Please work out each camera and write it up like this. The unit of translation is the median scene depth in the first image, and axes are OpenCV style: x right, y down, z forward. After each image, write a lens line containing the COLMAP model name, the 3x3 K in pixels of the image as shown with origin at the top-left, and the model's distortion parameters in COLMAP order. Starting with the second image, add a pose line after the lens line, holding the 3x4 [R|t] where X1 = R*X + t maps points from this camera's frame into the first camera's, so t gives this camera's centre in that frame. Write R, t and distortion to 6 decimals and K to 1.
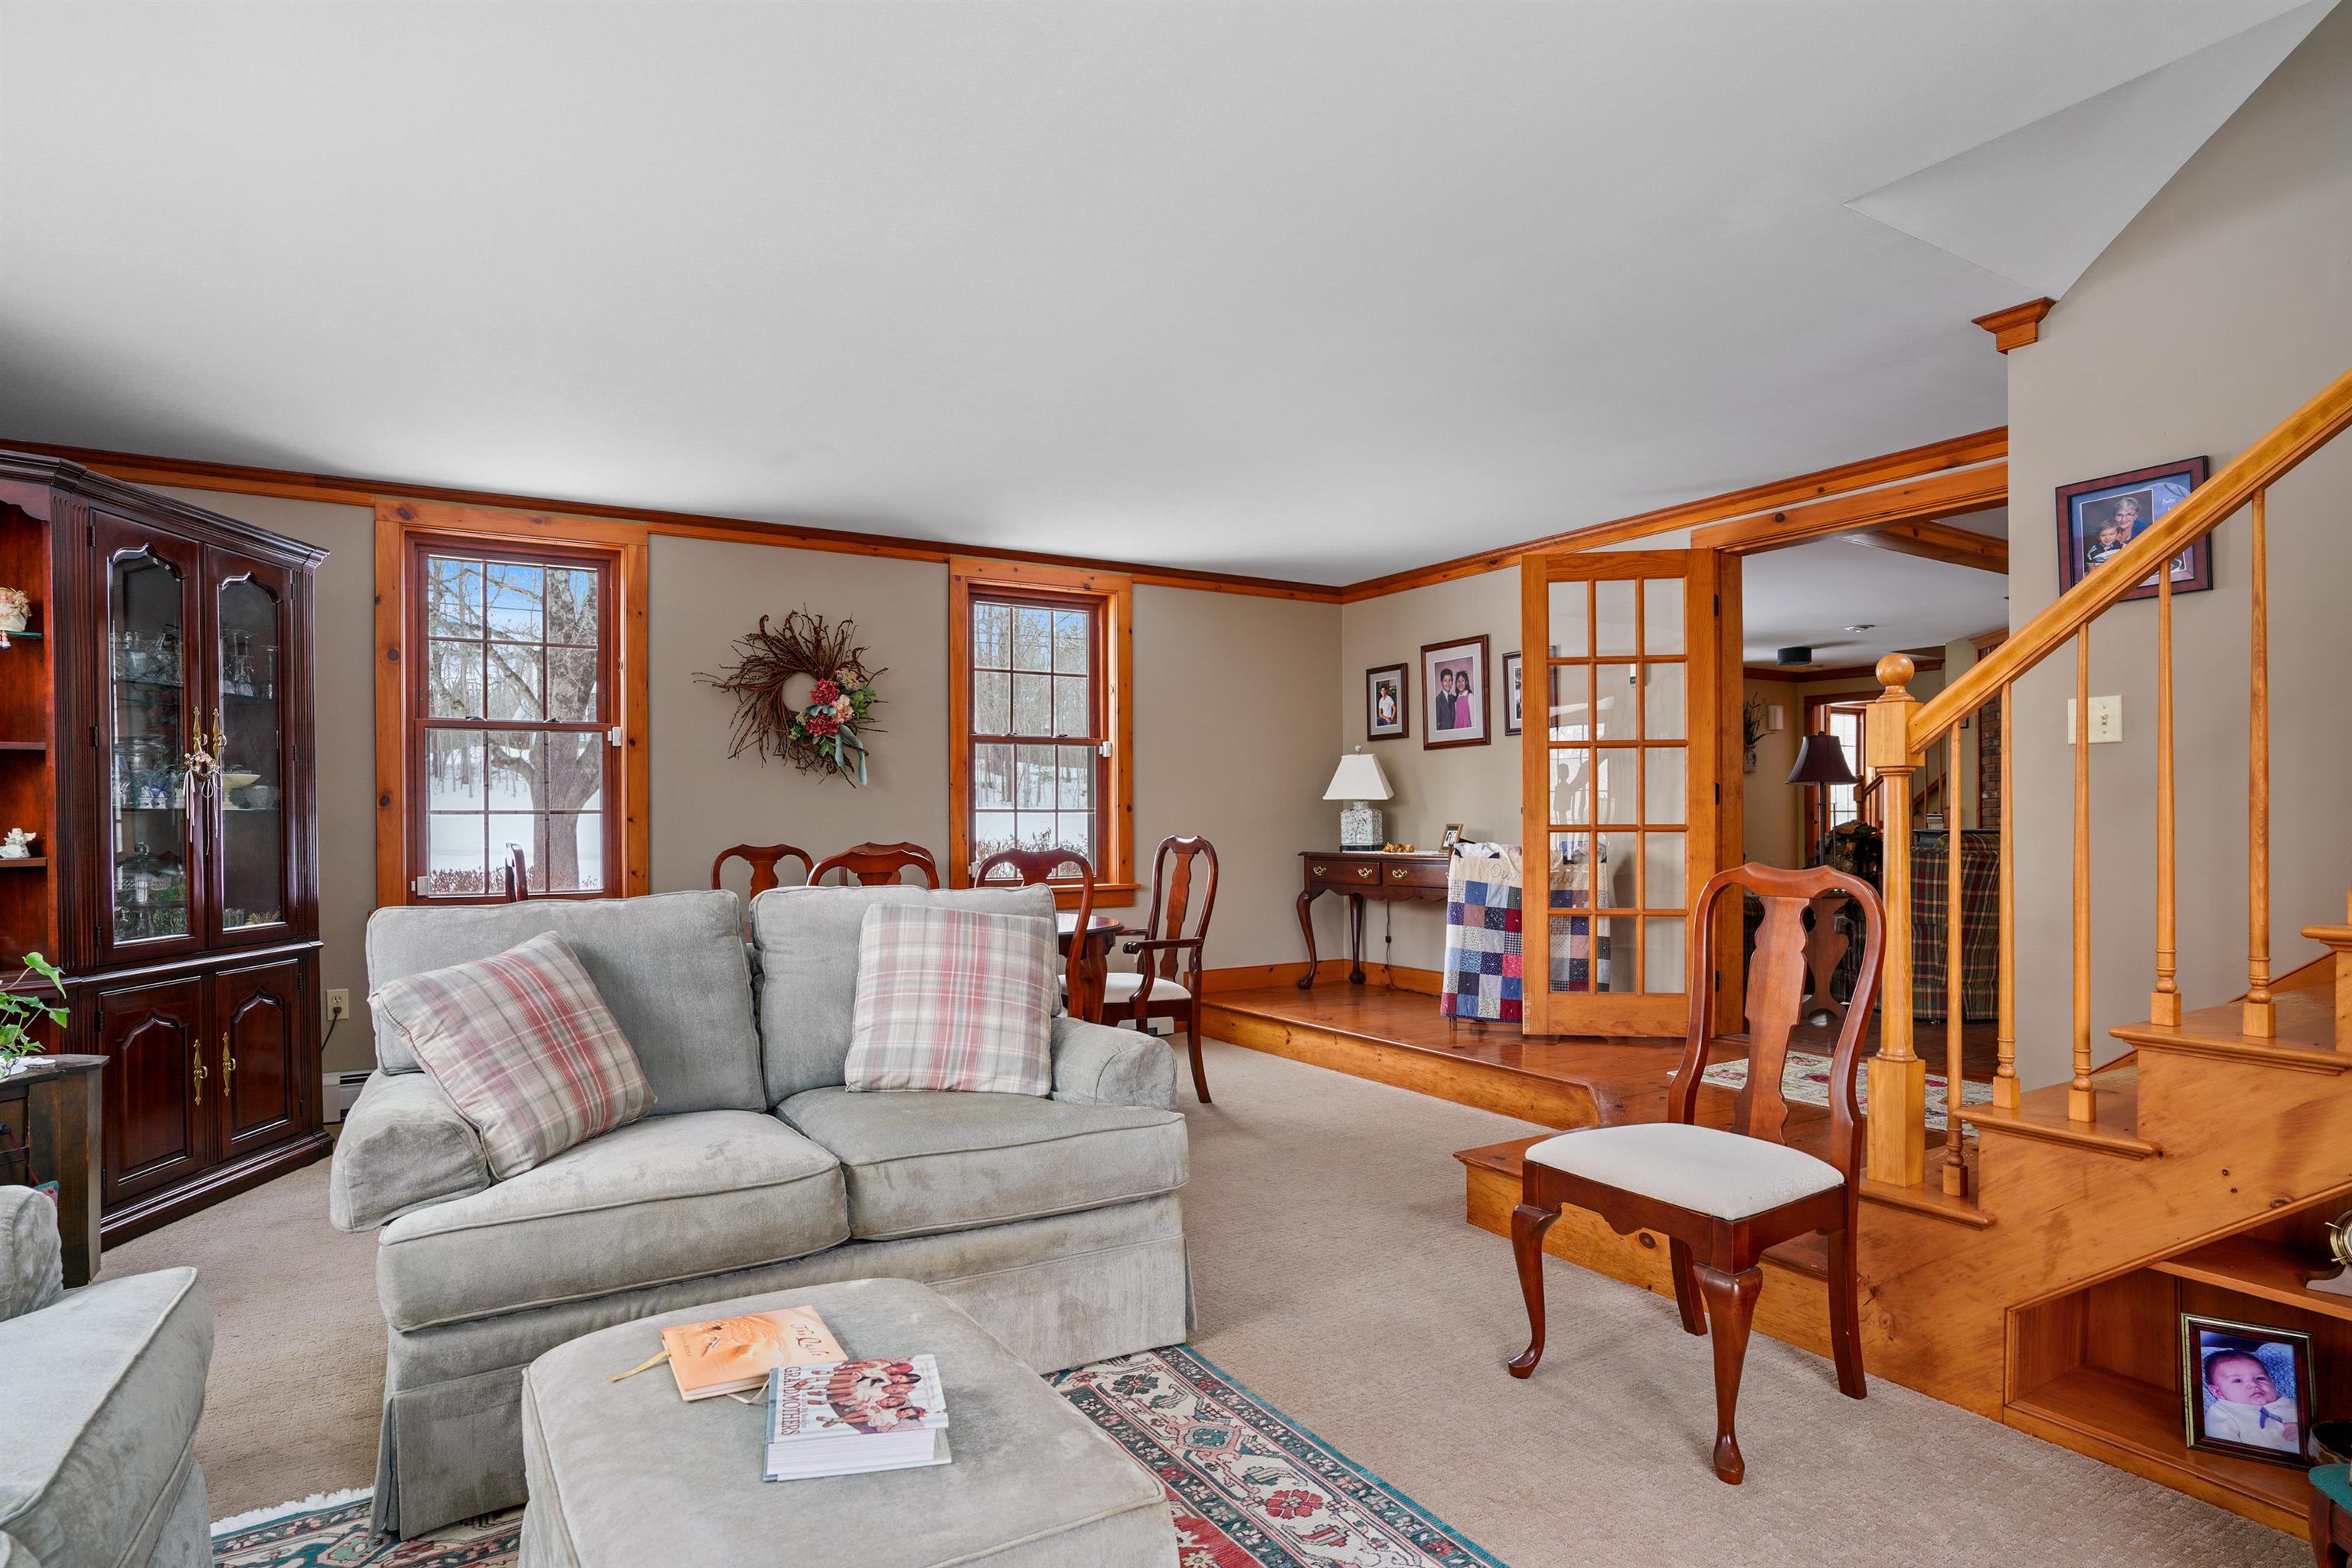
lens RADIAL K [[1288.5, 0, 1178.4], [0, 1288.5, 803.9], [0, 0, 1]] dist [-0.018648, 0.007527]
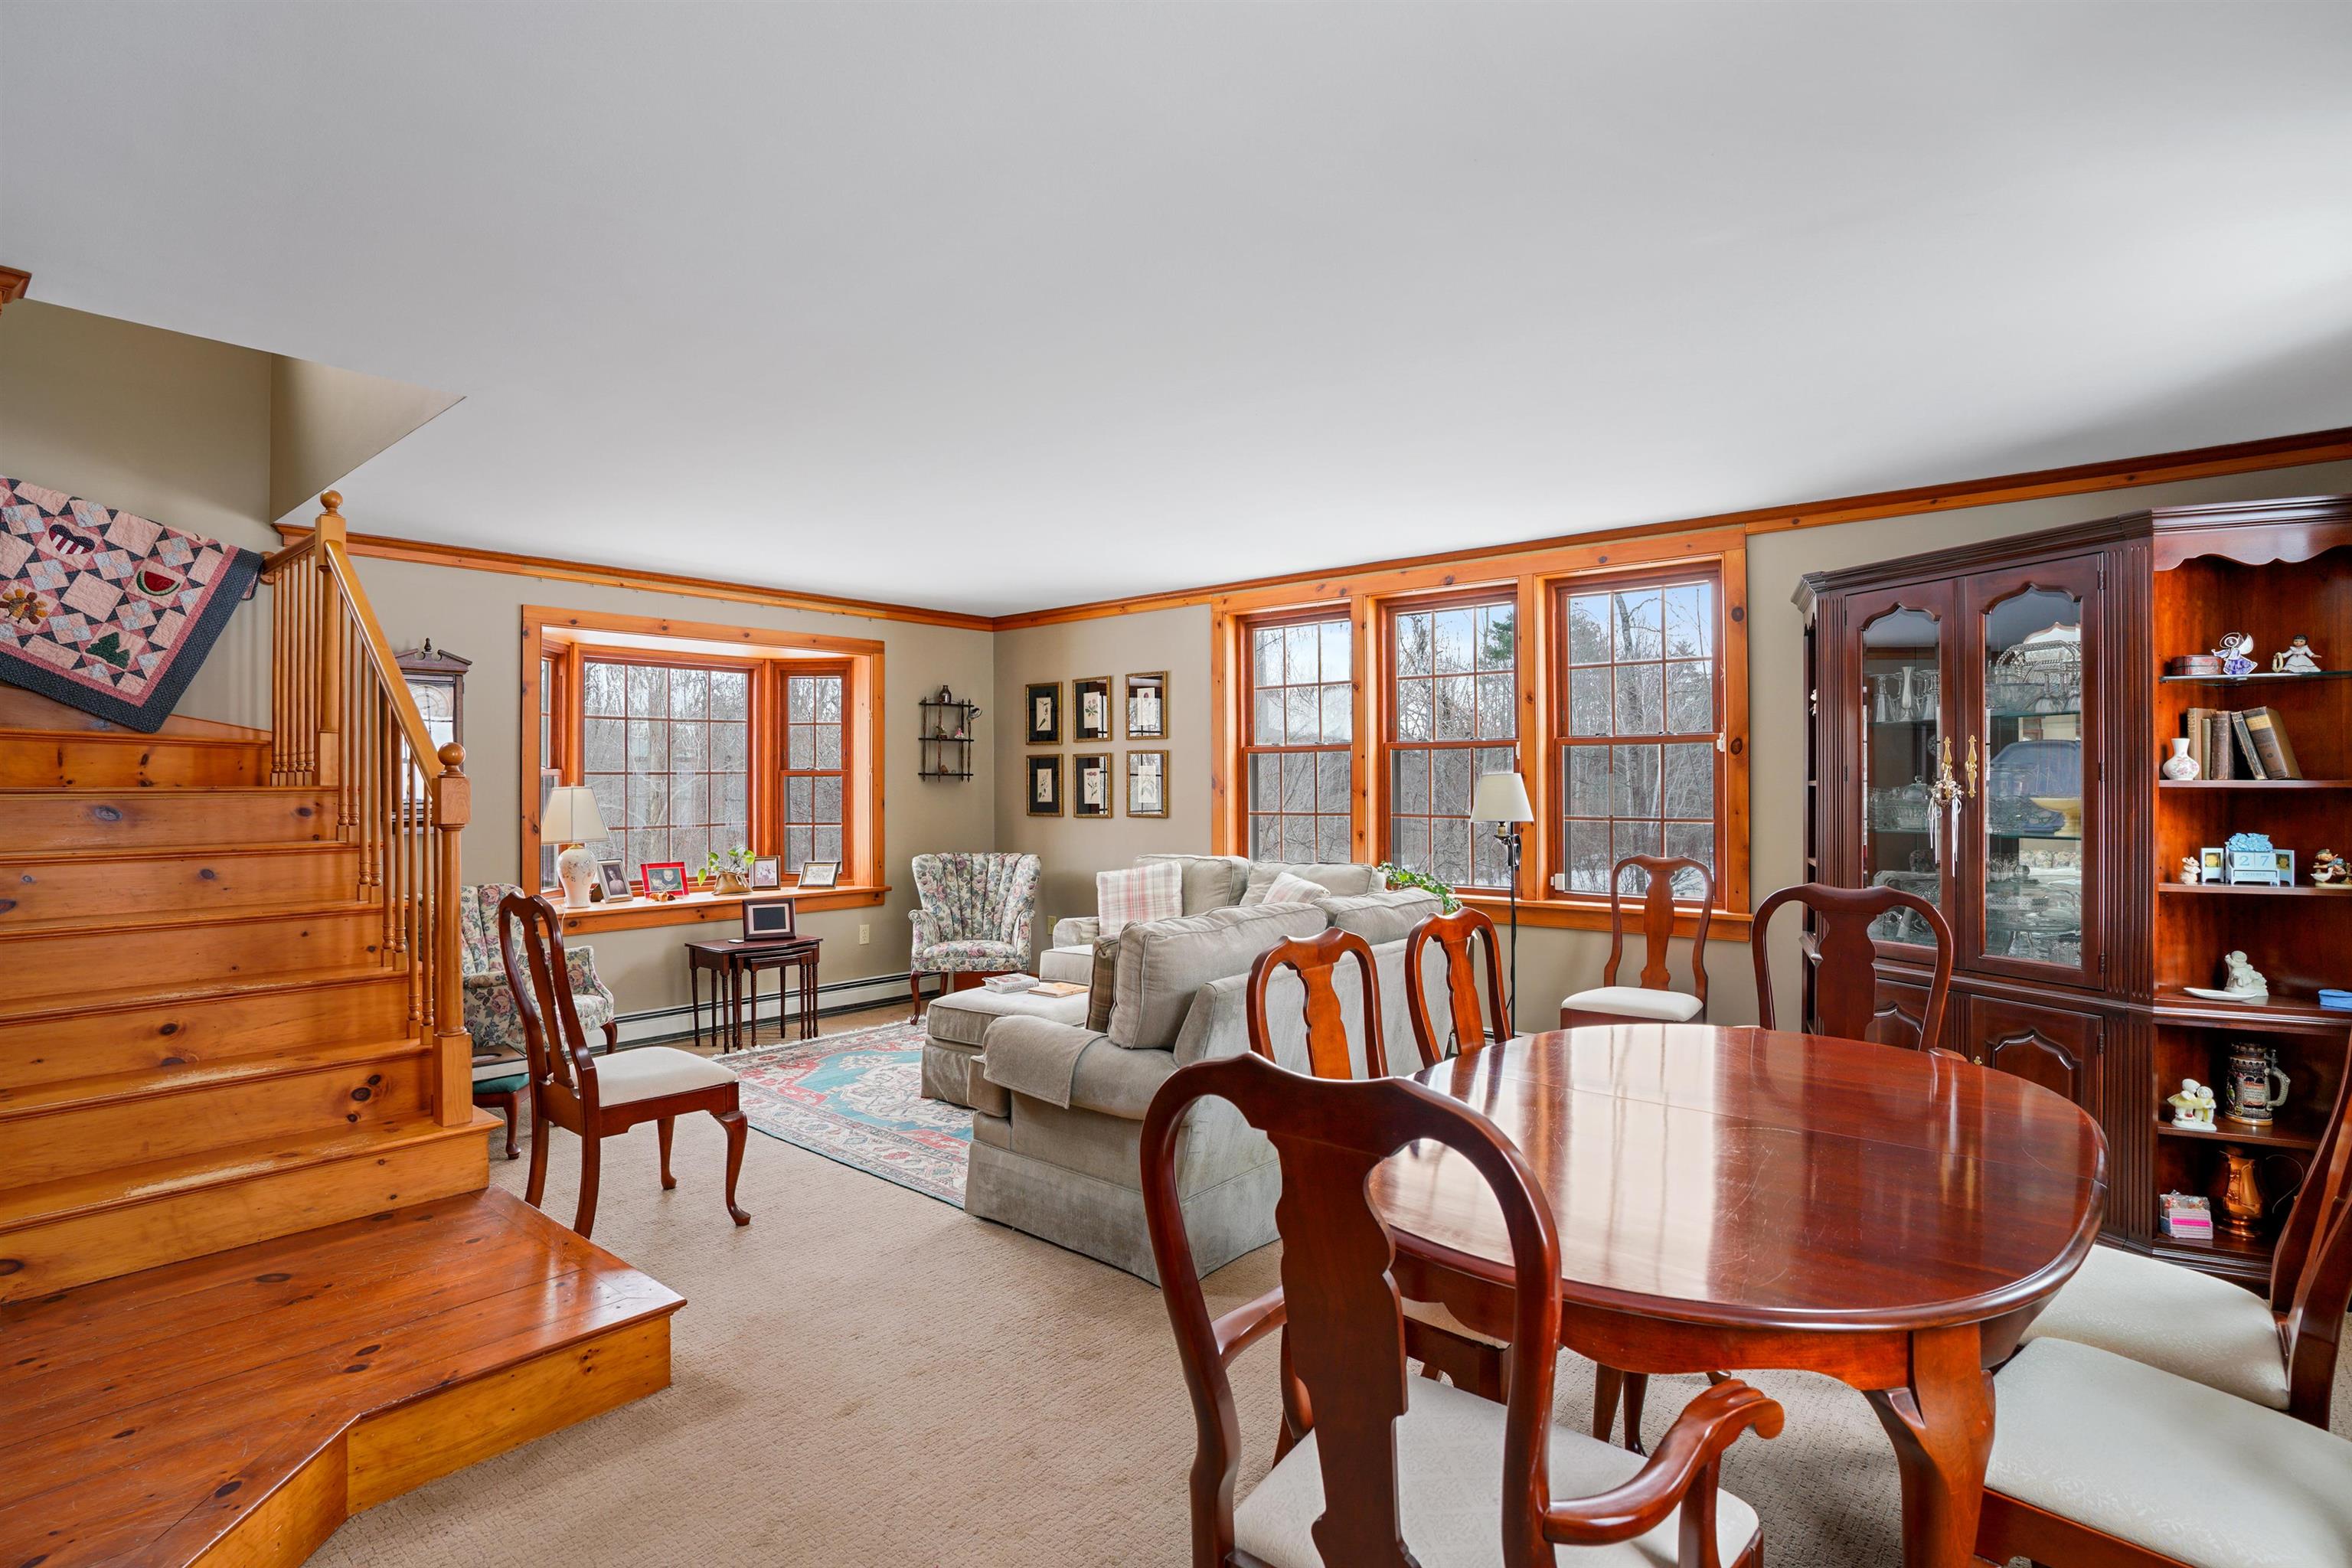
lens RADIAL K [[1162.0, 0, 1177.2], [0, 1162.0, 780.3], [0, 0, 1]] dist [-0.033257, 0.004086]
pose [[-0.950041, 0.002446, -0.312115, 0.226009], [0.005335, 0.999950, -0.008404, -0.070961], [0.312079, -0.009649, -0.950007, 2.744570]]
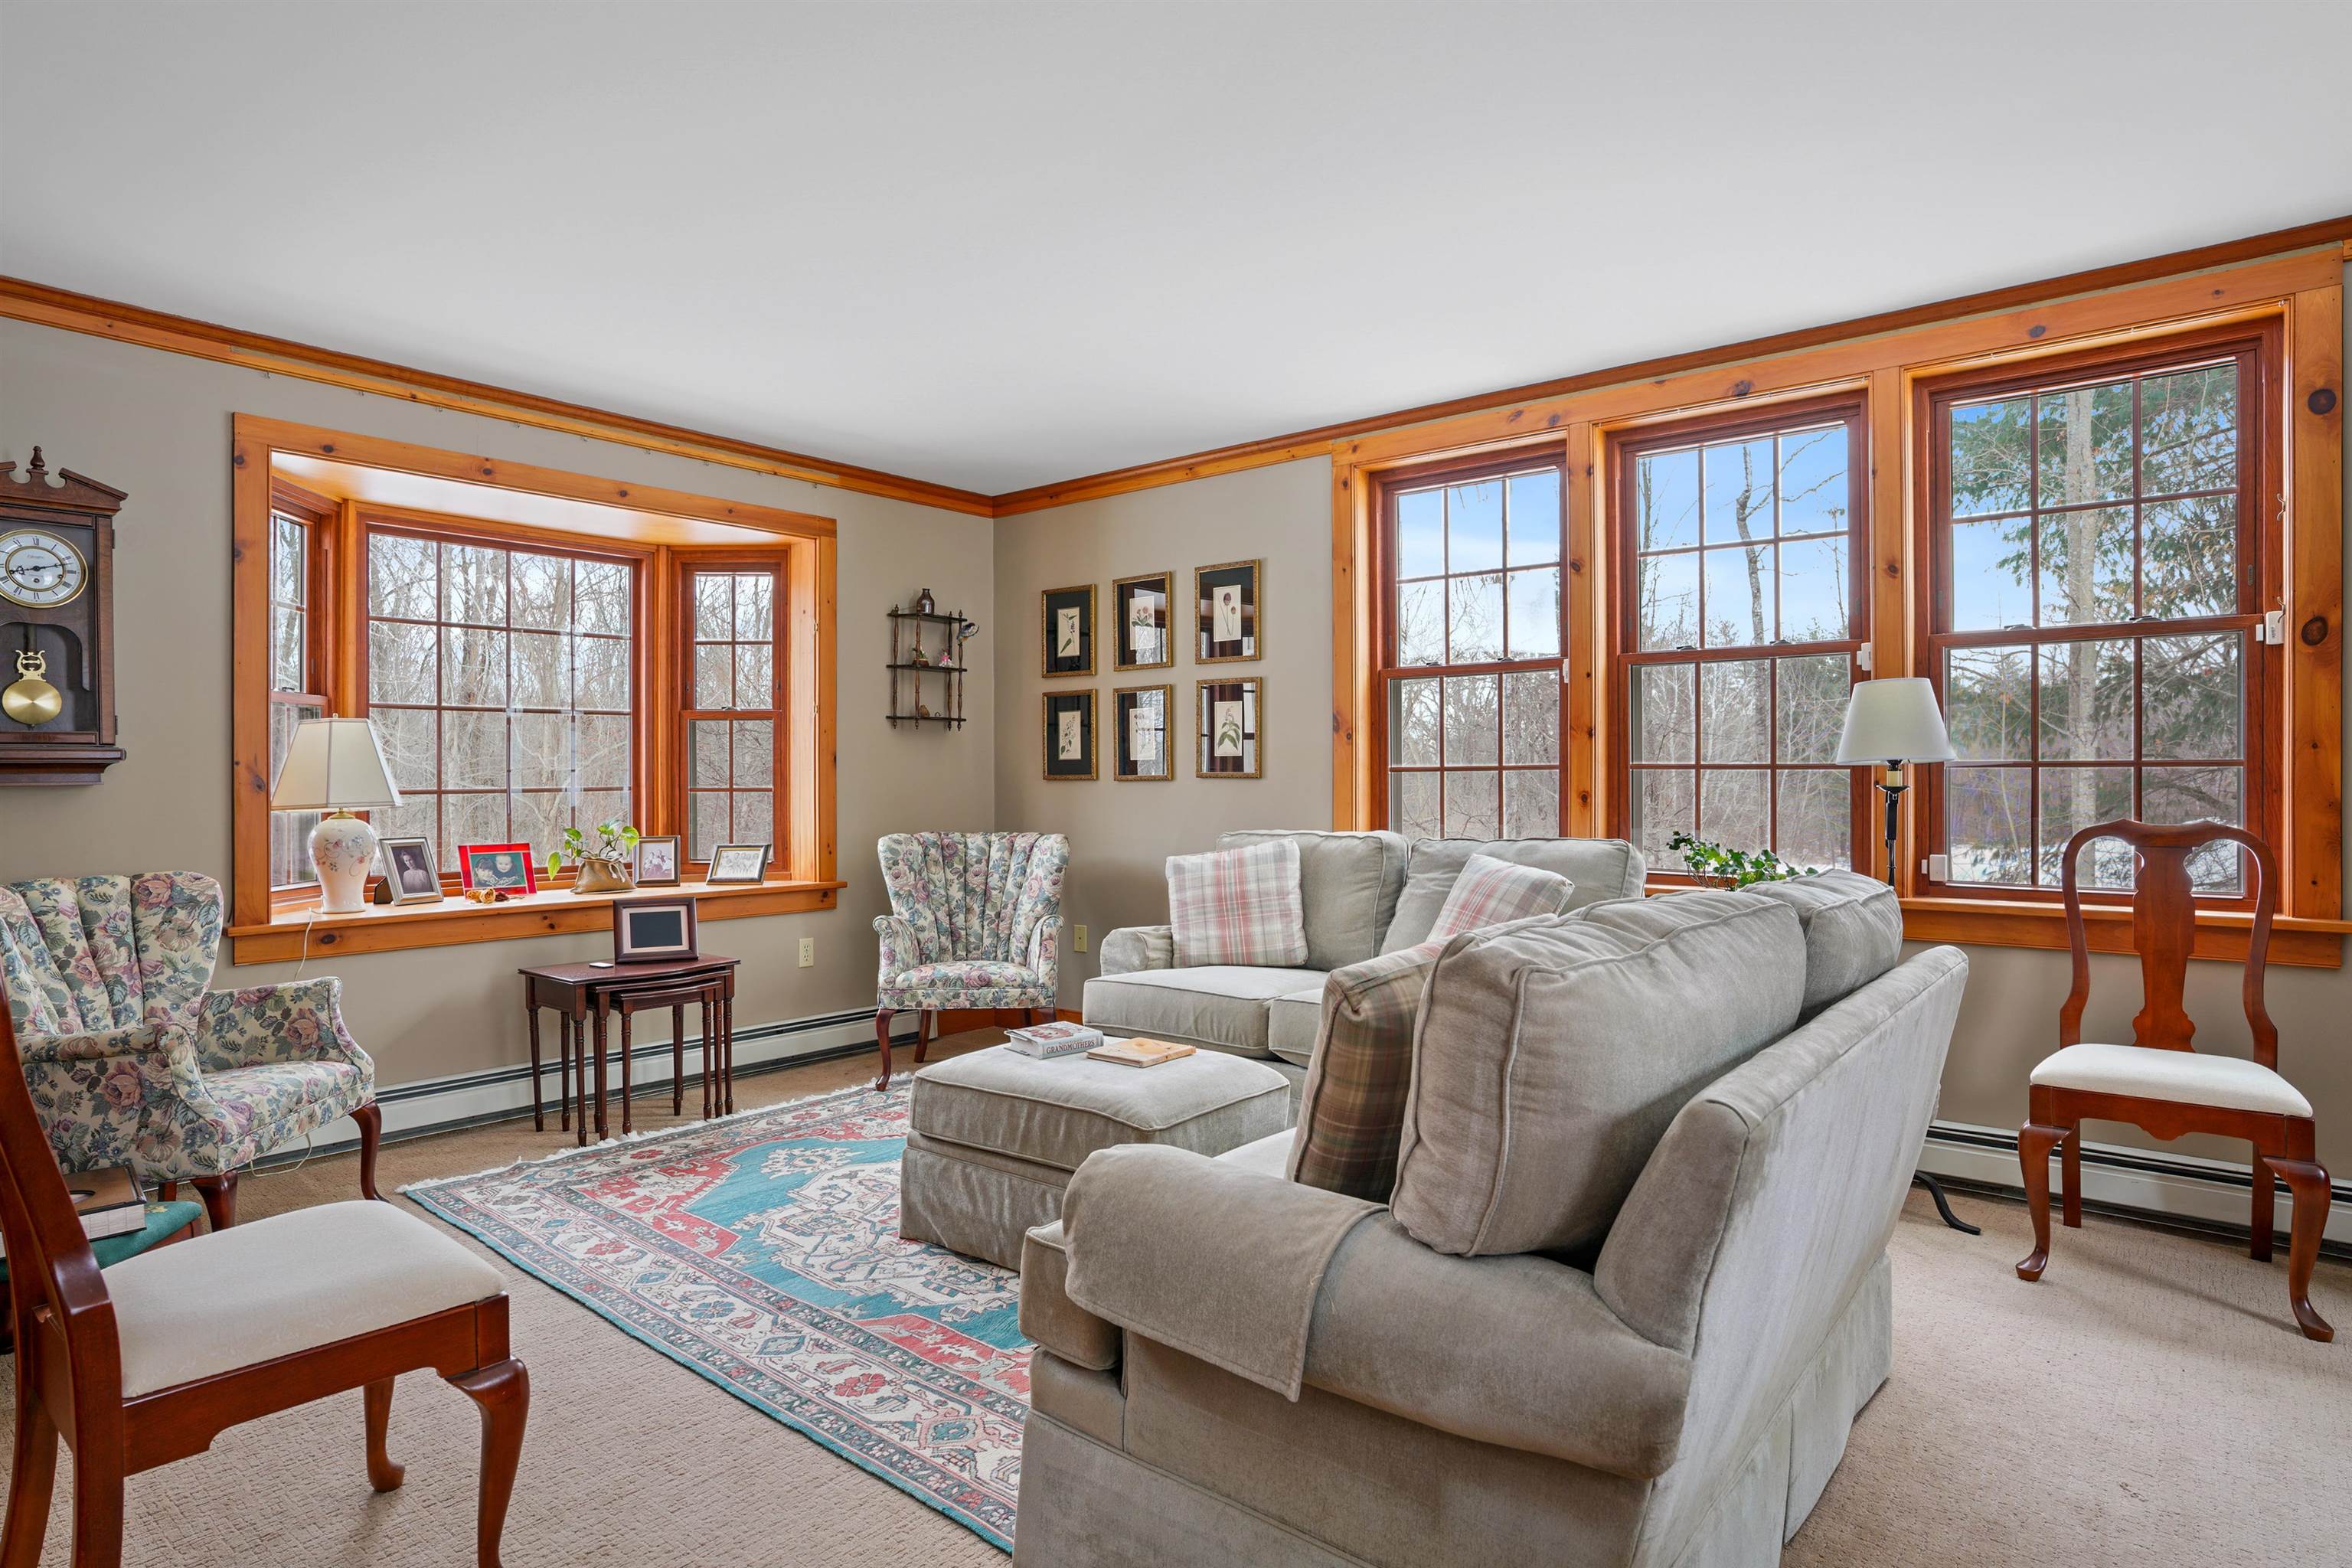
lens RADIAL K [[1288.5, 0, 1190.6], [0, 1288.5, 775.2], [0, 0, 1]] dist [-0.018648, 0.007527]
pose [[-0.942832, 0.001388, -0.333267, 0.174162], [0.004257, 0.999960, -0.007879, 0.010785], [0.333242, -0.008847, -0.942800, 1.969752]]
